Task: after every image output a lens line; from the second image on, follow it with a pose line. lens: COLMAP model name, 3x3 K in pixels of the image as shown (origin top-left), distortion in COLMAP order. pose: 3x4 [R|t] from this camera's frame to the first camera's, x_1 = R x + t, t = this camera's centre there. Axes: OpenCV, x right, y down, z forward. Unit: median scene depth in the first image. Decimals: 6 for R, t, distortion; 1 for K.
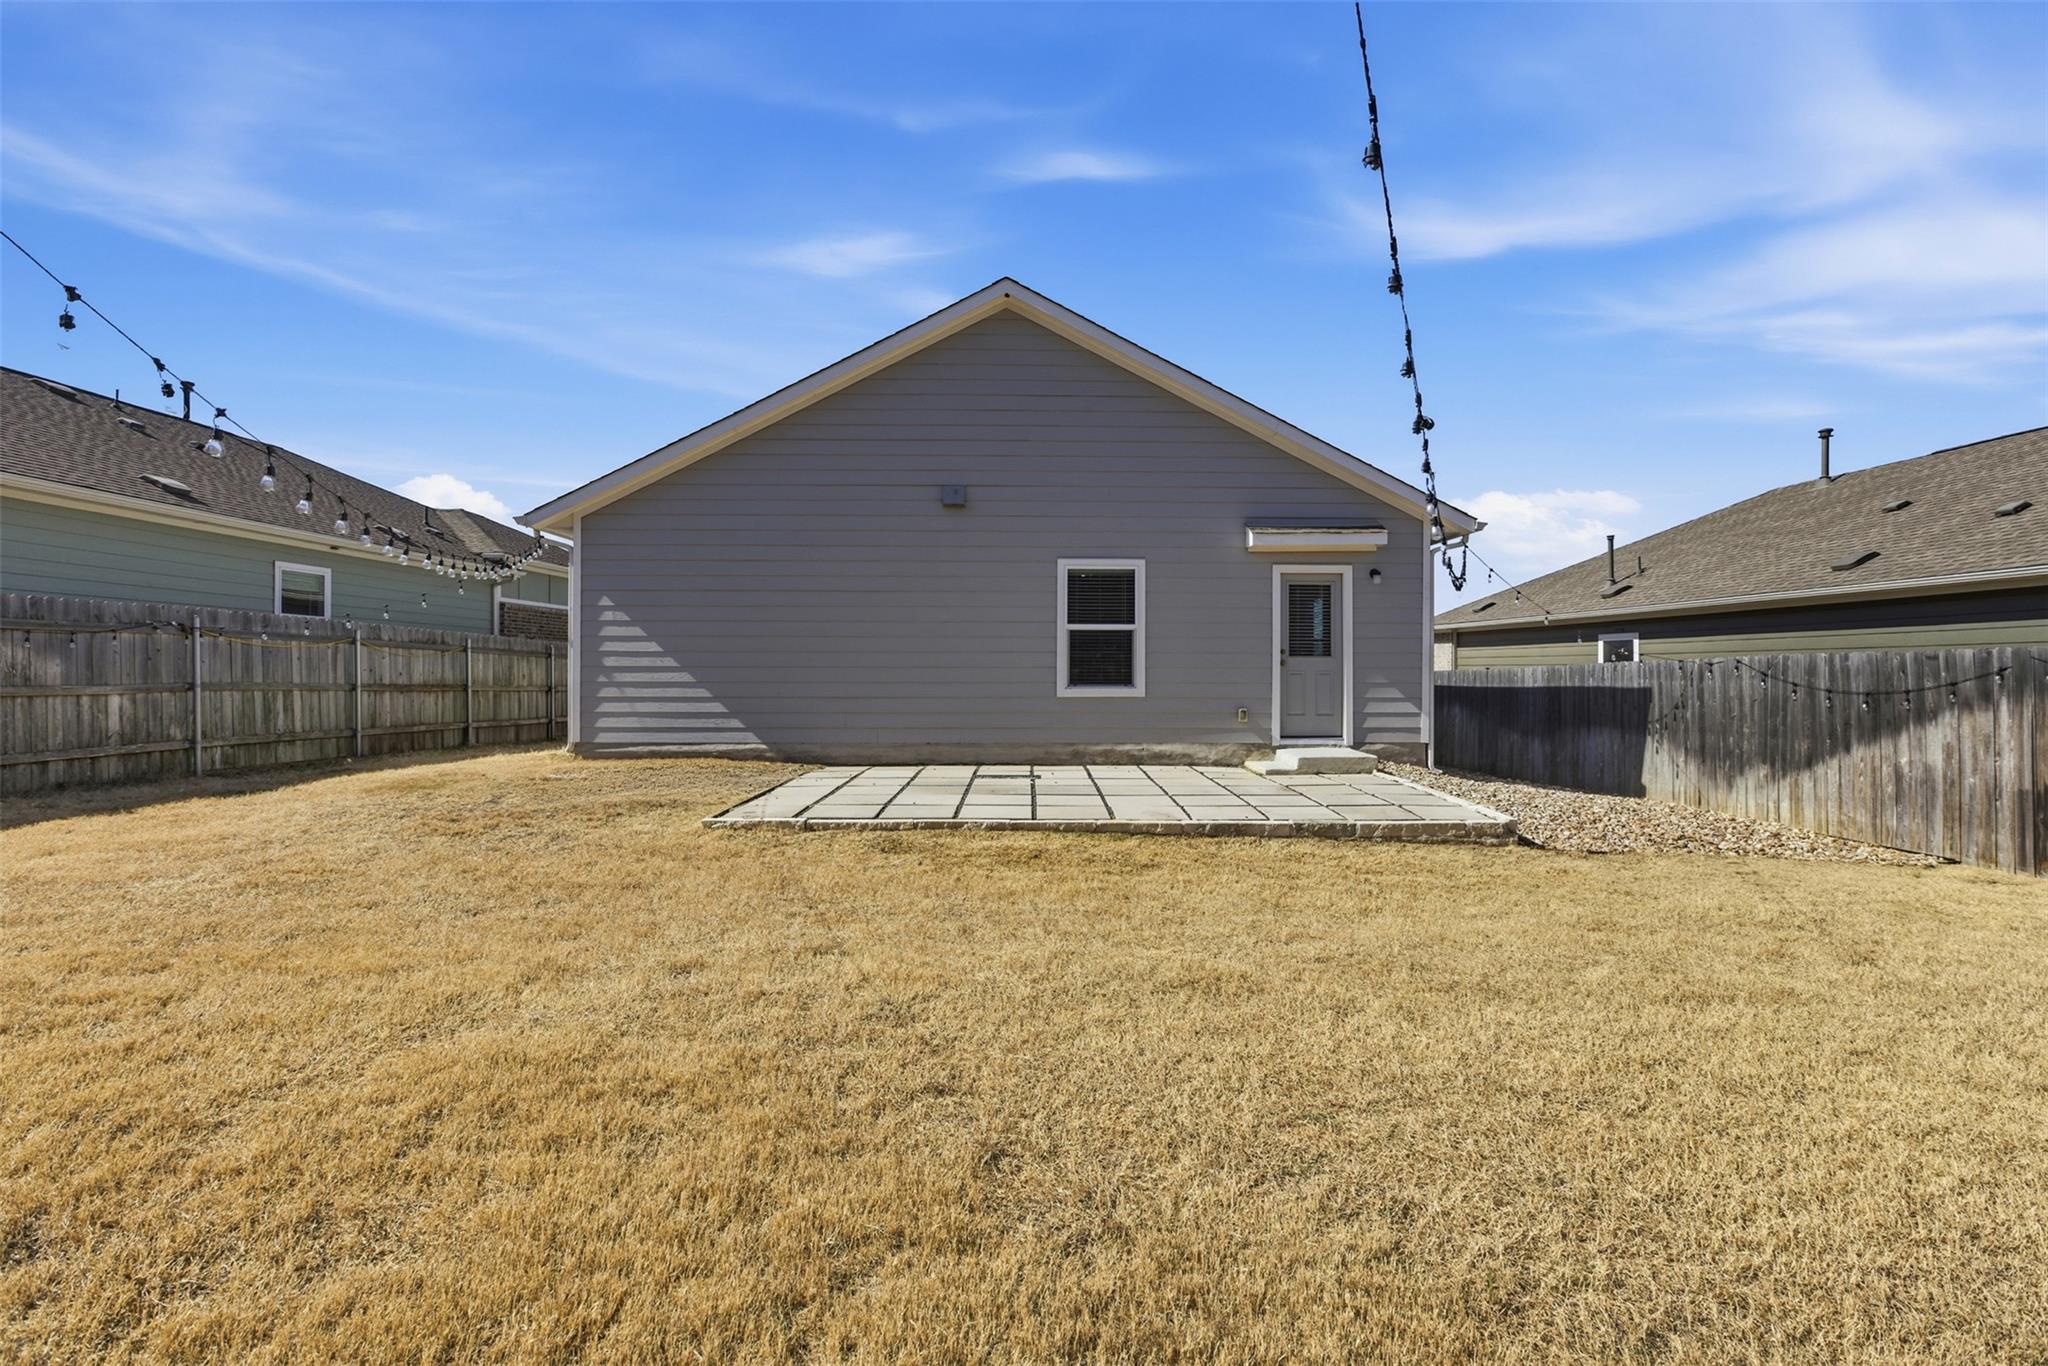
lens RADIAL K [[934.9, 0, 1033.3], [0, 934.9, 668.8], [0, 0, 1]] dist [-0.013021, 0.000826]
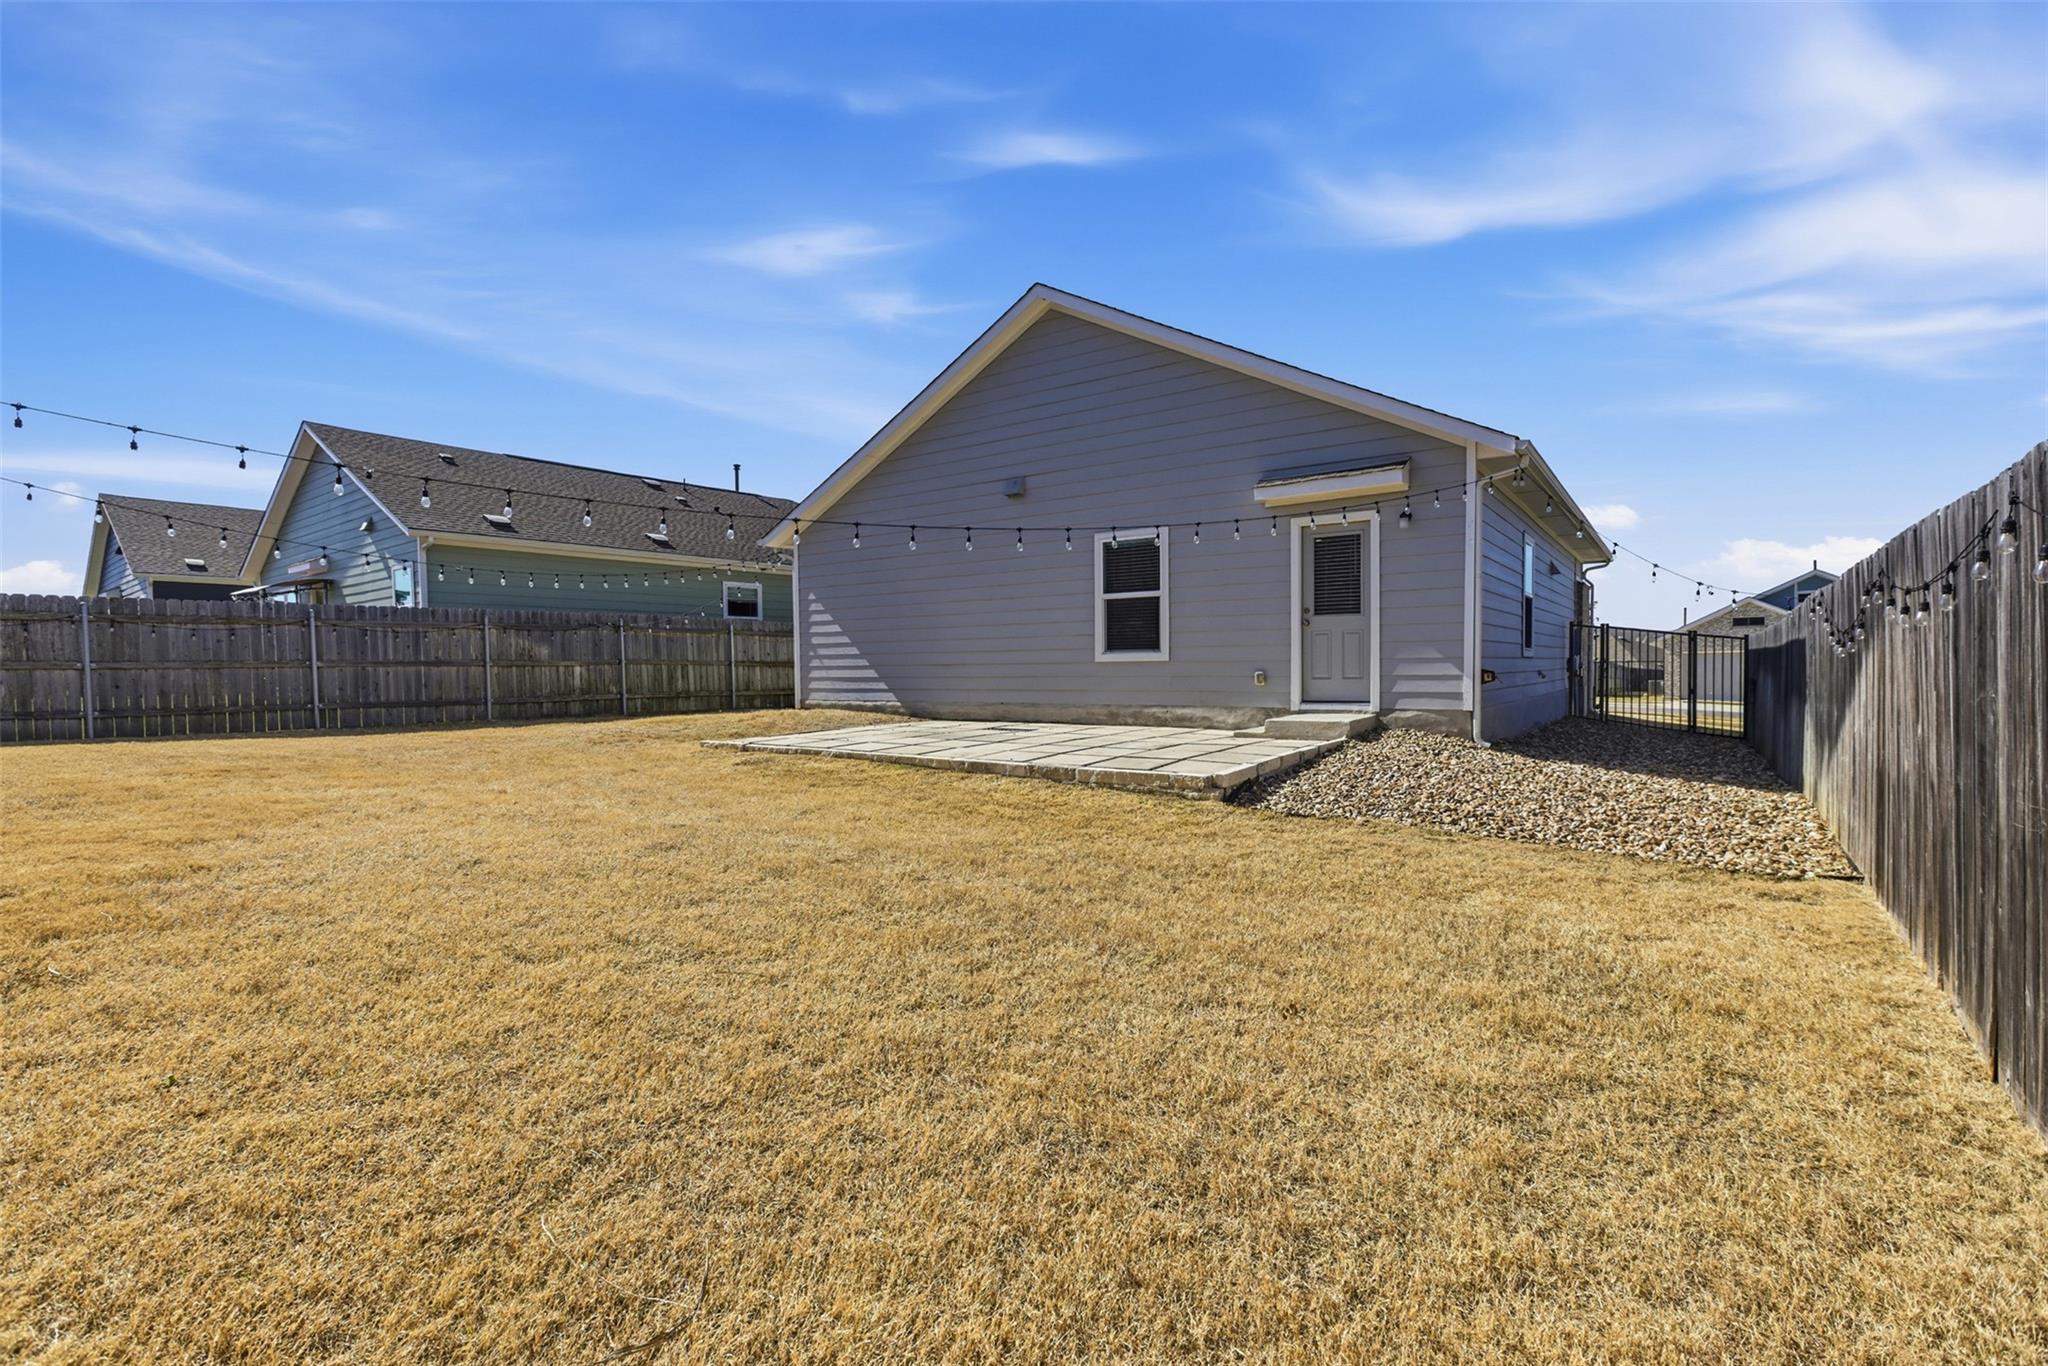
lens RADIAL K [[934.9, 0, 1024.3], [0, 934.9, 693.5], [0, 0, 1]] dist [-0.013021, 0.000826]
pose [[0.804498, 0.007065, -0.593913, 0.603531], [0.016212, 0.999295, 0.033848, 0.028740], [0.593734, -0.036860, 0.803817, 0.077909]]
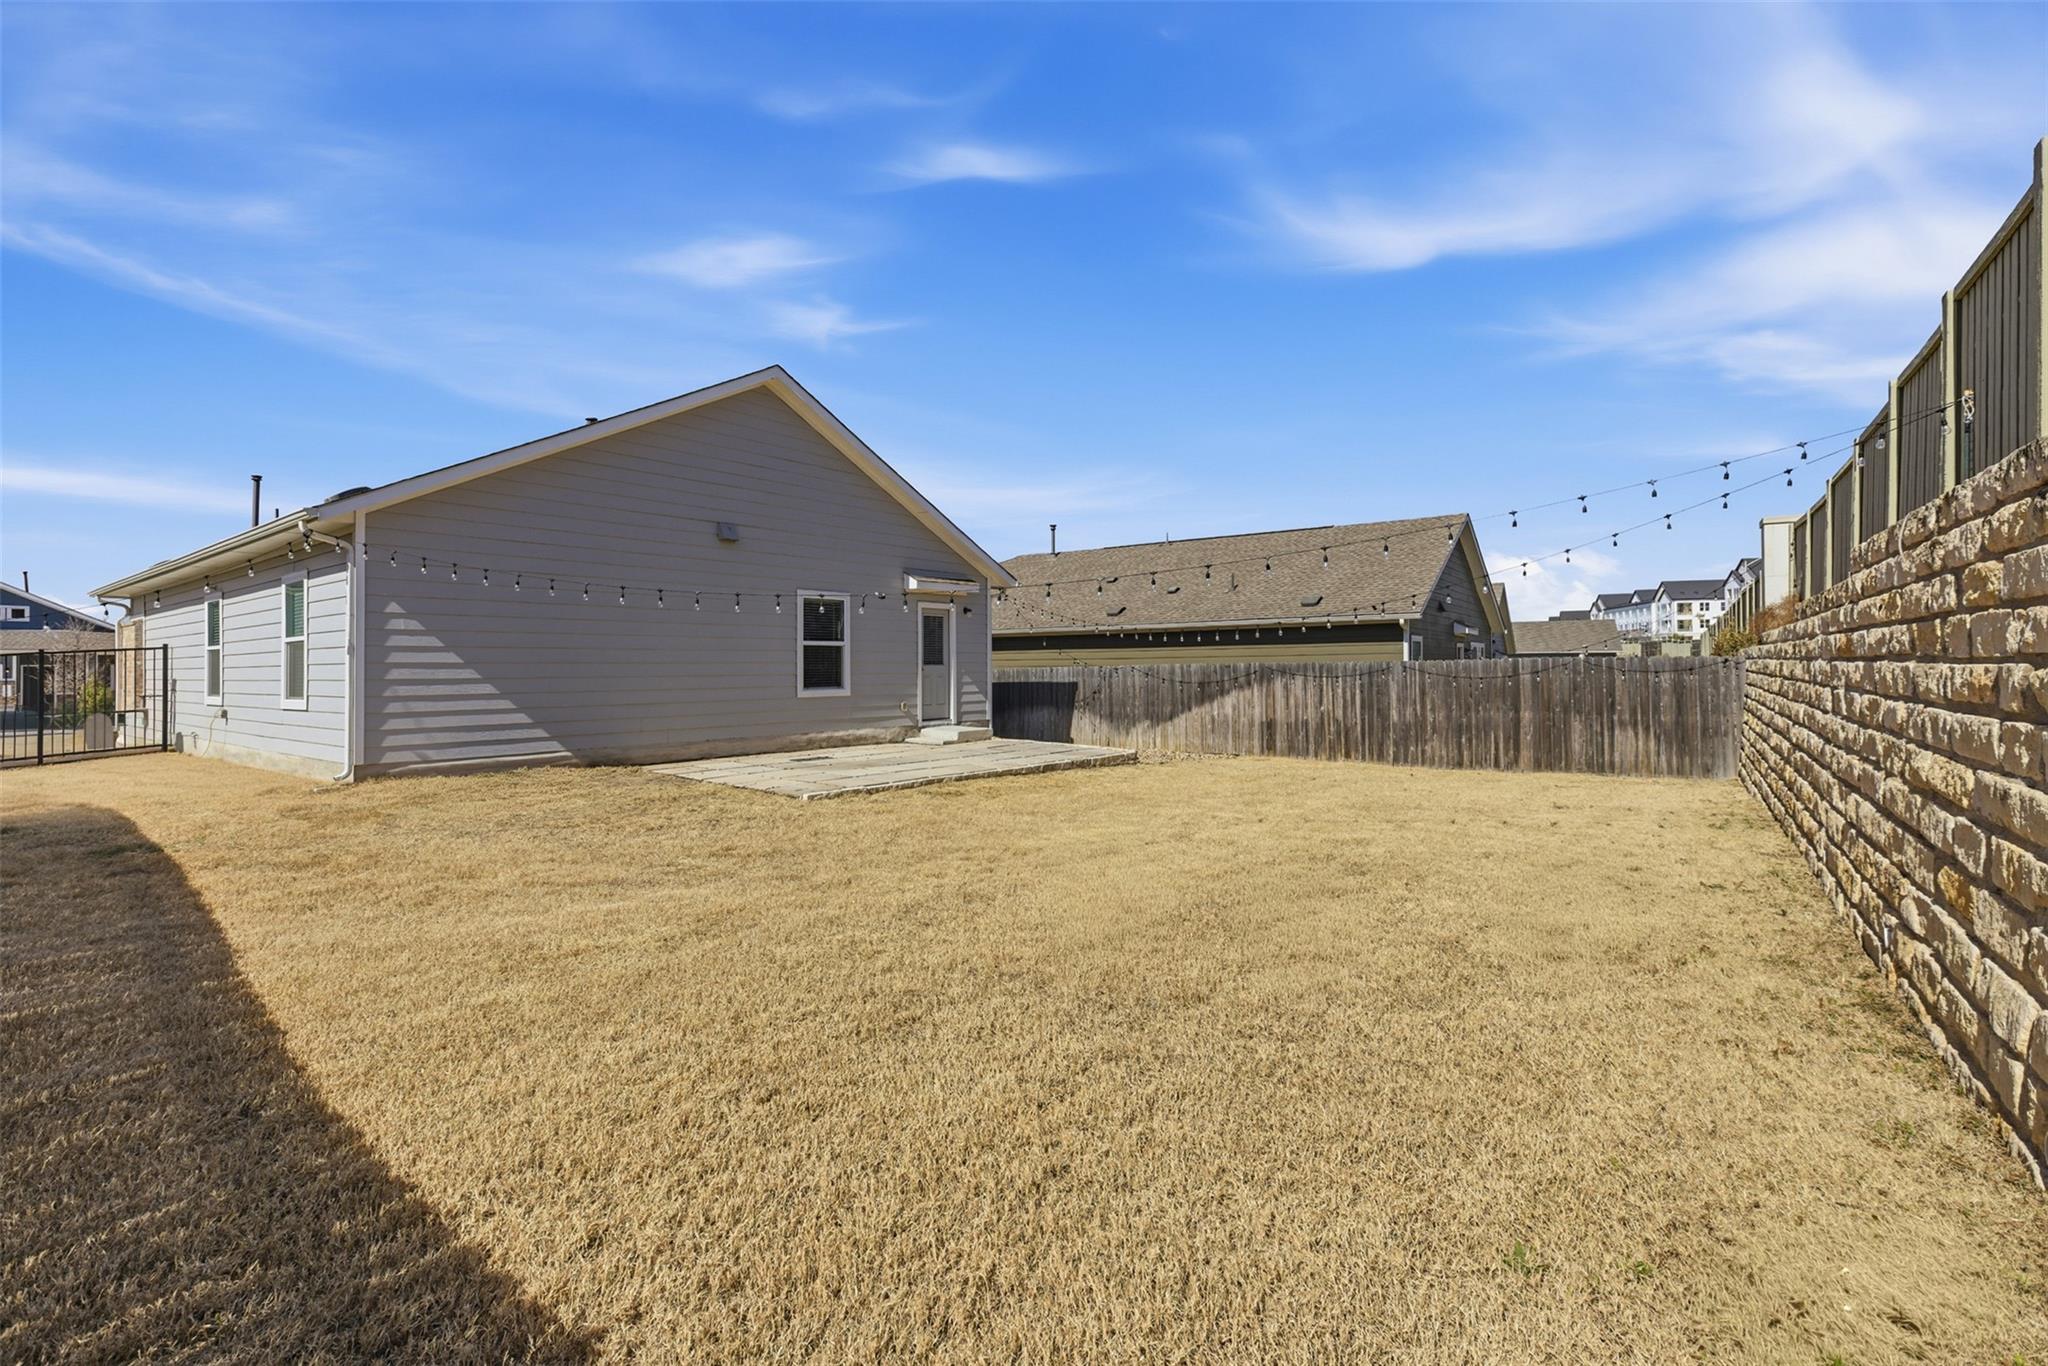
lens RADIAL K [[934.9, 0, 1022.1], [0, 934.9, 662.7], [0, 0, 1]] dist [-0.013021, 0.000826]
pose [[0.641138, -0.002403, 0.767422, -0.758918], [0.004295, 0.999991, -0.000457, -0.015580], [-0.767414, 0.003589, 0.641142, -0.055614]]
